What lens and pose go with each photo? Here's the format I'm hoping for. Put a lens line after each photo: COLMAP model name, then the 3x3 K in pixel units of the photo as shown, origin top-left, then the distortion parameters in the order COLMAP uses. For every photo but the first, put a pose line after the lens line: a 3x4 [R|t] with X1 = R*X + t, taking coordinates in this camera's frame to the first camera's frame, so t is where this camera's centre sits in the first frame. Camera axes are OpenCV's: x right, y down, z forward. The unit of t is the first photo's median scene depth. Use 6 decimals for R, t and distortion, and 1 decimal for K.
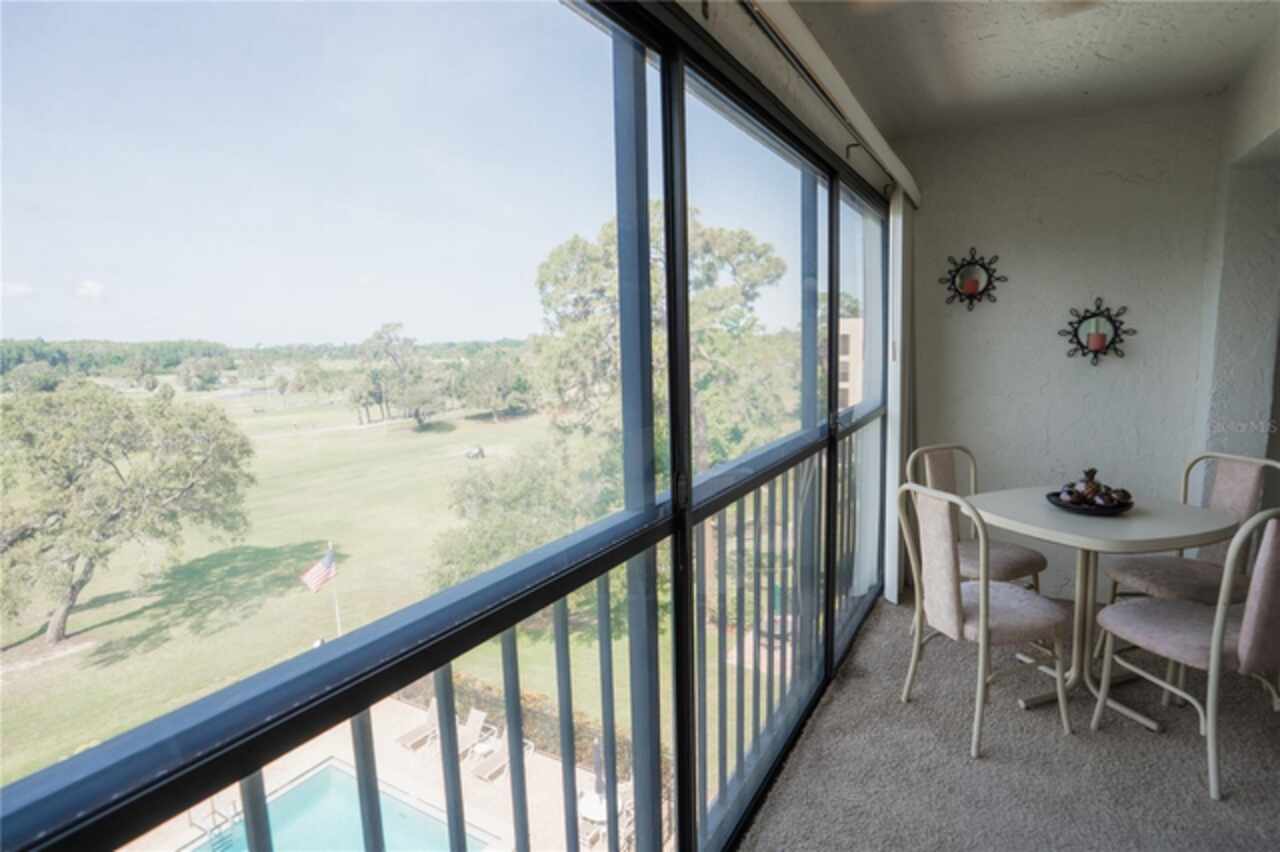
lens RADIAL K [[641.8, 0, 640.0], [0, 641.8, 426.0], [0, 0, 1]] dist [-0.035478, 0.000463]
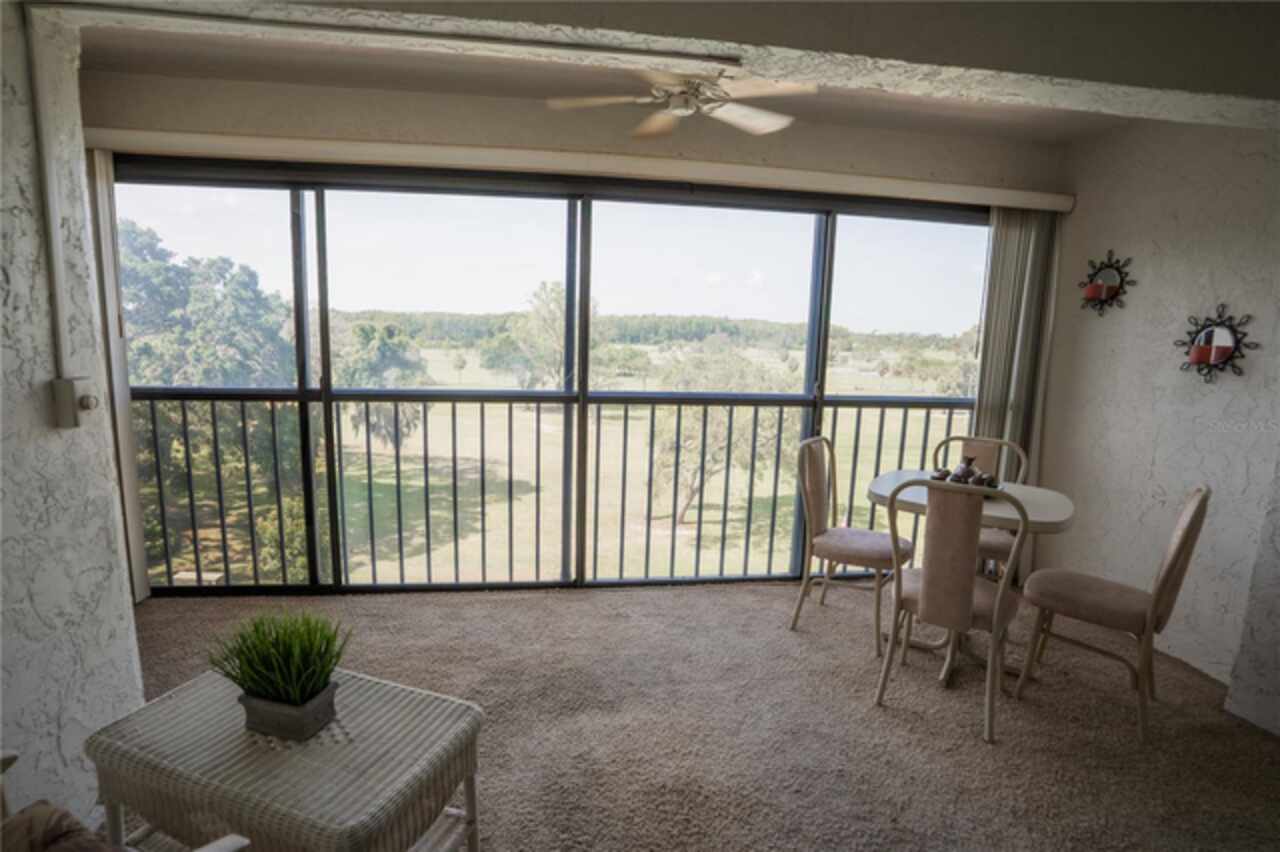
lens RADIAL K [[619.3, 0, 640.0], [0, 619.3, 426.0], [0, 0, 1]] dist [0.000636, 0.000572]
pose [[0.614501, 0.173237, -0.769661, 0.843941], [-0.159558, 0.982722, 0.093802, 0.005977], [0.772613, 0.065164, 0.631525, -0.124275]]
